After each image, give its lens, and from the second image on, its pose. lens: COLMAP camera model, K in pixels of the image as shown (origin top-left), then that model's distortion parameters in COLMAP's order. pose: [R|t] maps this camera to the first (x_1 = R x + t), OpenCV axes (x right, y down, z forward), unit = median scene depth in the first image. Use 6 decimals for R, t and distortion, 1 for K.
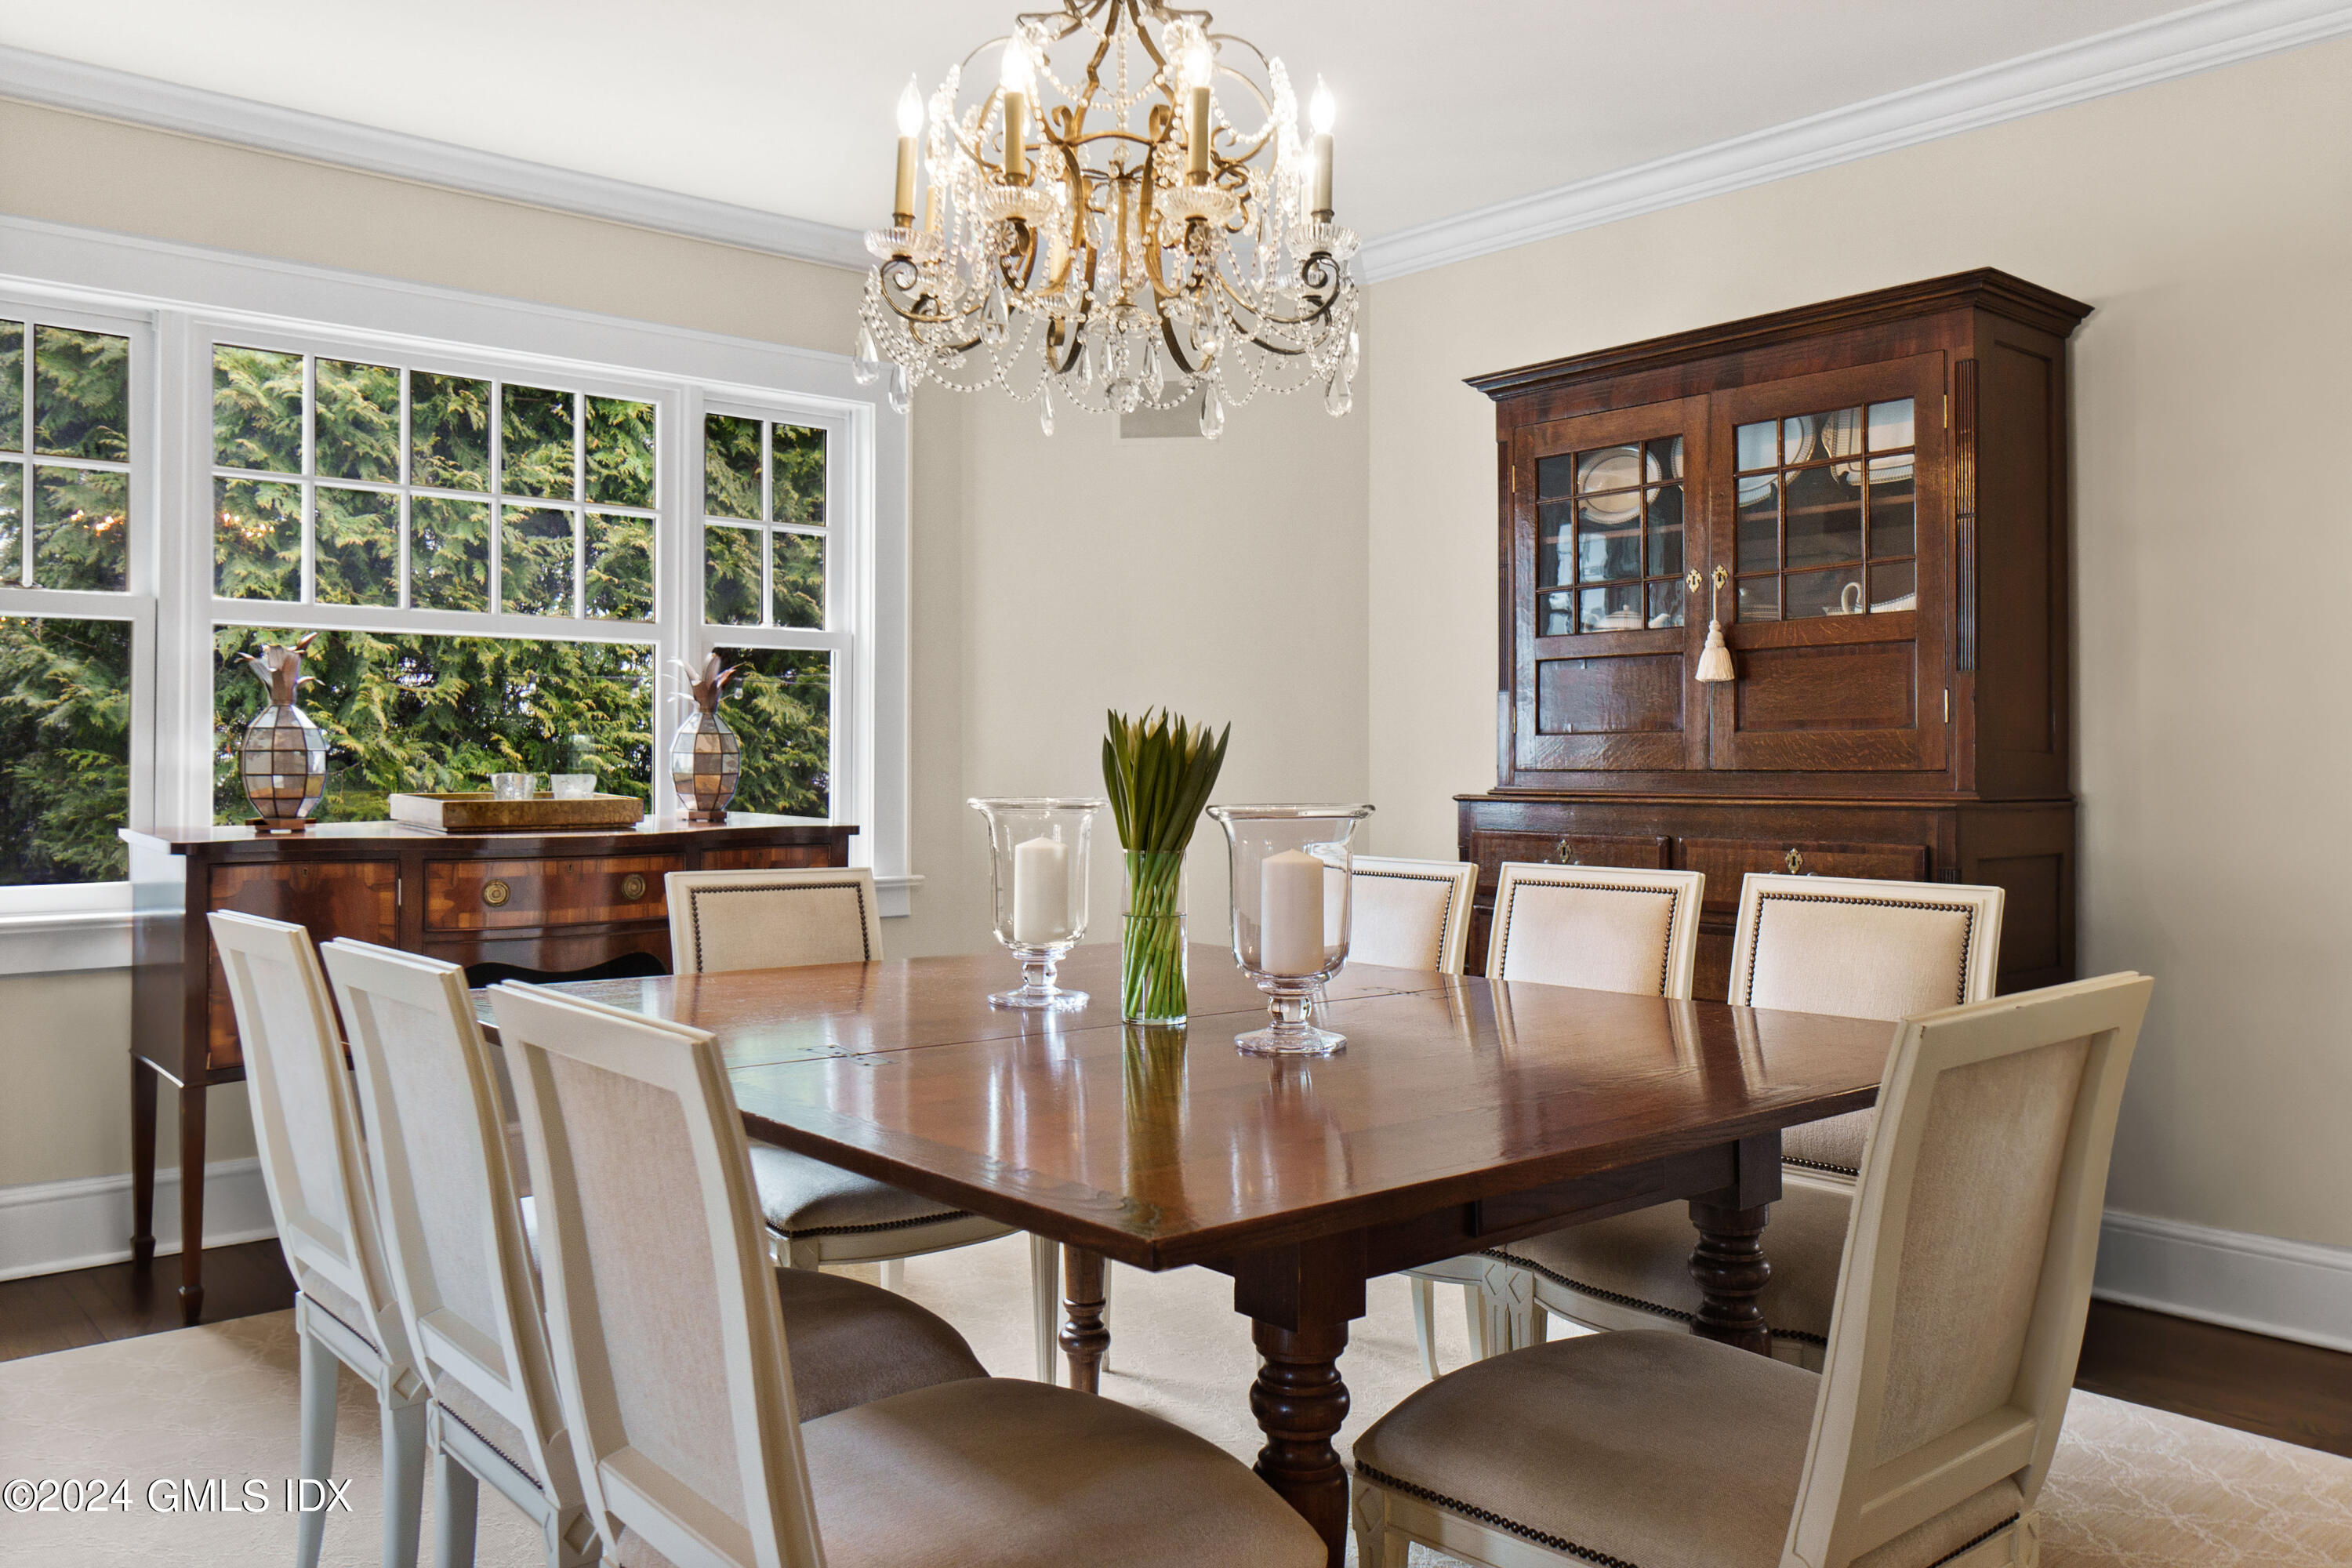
lens RADIAL K [[1802.5, 0, 1176.8], [0, 1802.5, 776.8], [0, 0, 1]] dist [0.006412, -0.001203]
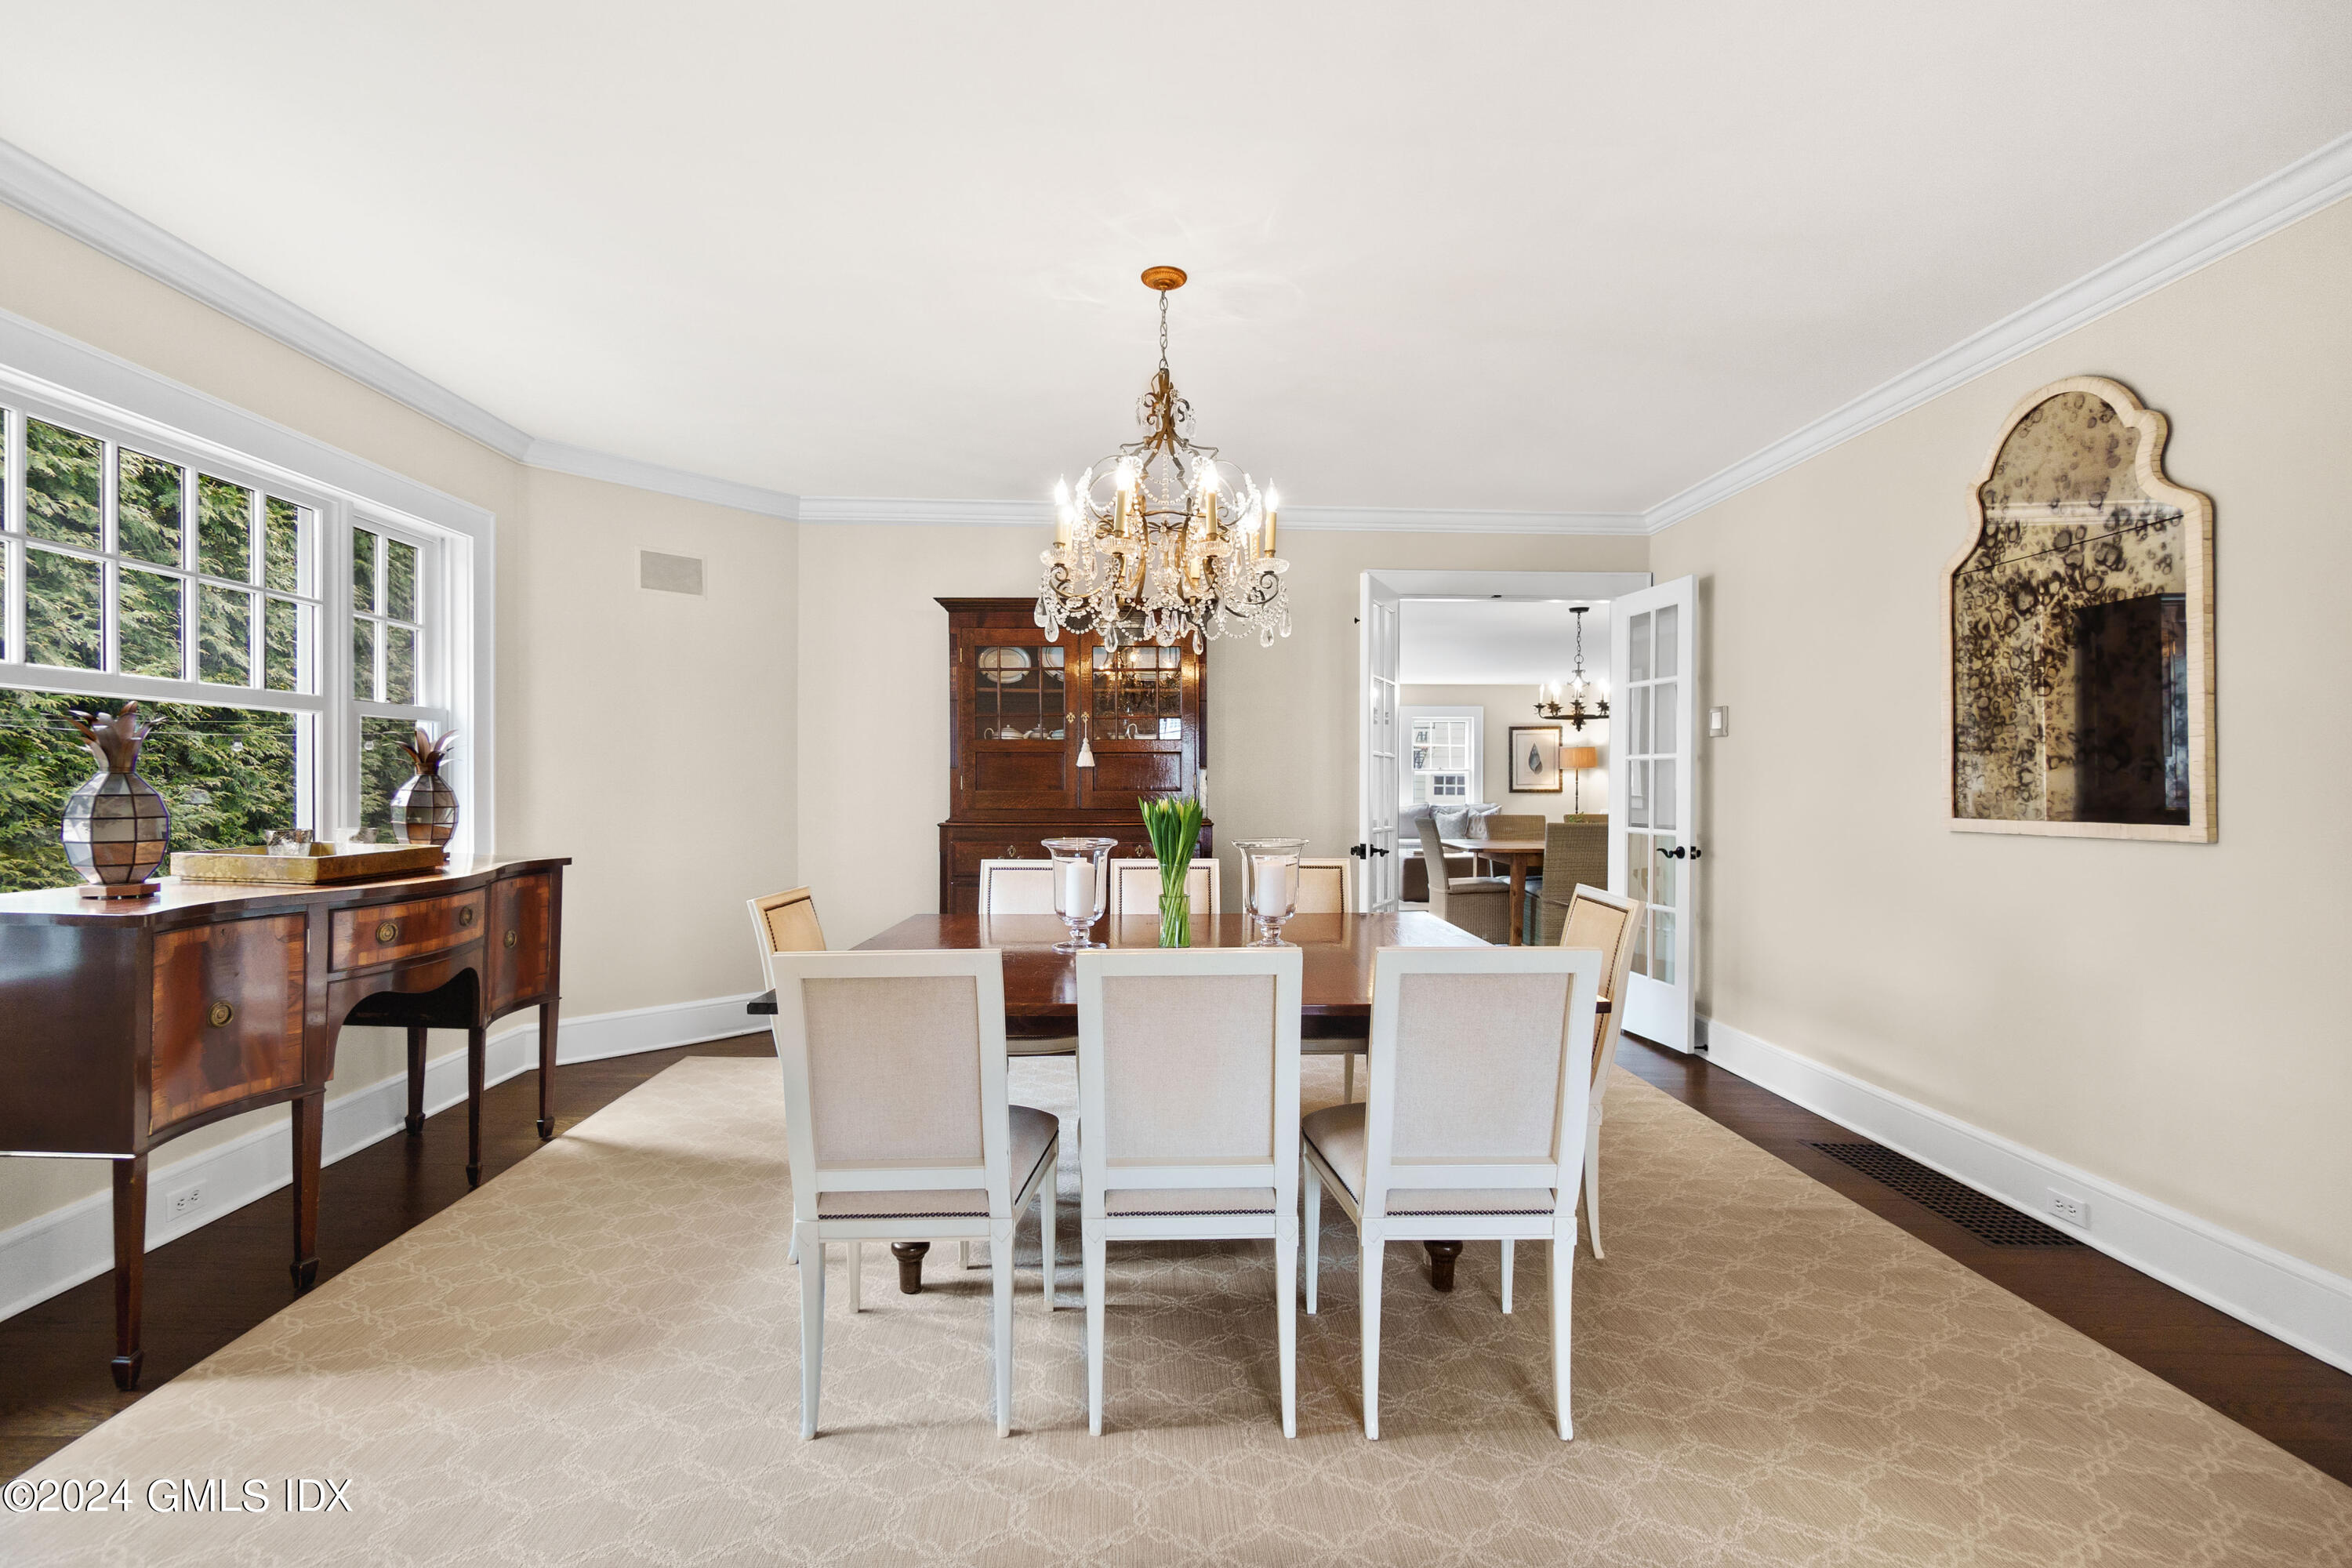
lens RADIAL K [[1032.1, 0, 1172.5], [0, 1032.1, 791.3], [0, 0, 1]] dist [-0.004423, 0.000204]
pose [[0.630871, -0.003157, 0.775881, -0.509879], [0.005460, 0.999985, -0.000370, -0.021432], [-0.775869, 0.004470, 0.630879, 0.156255]]
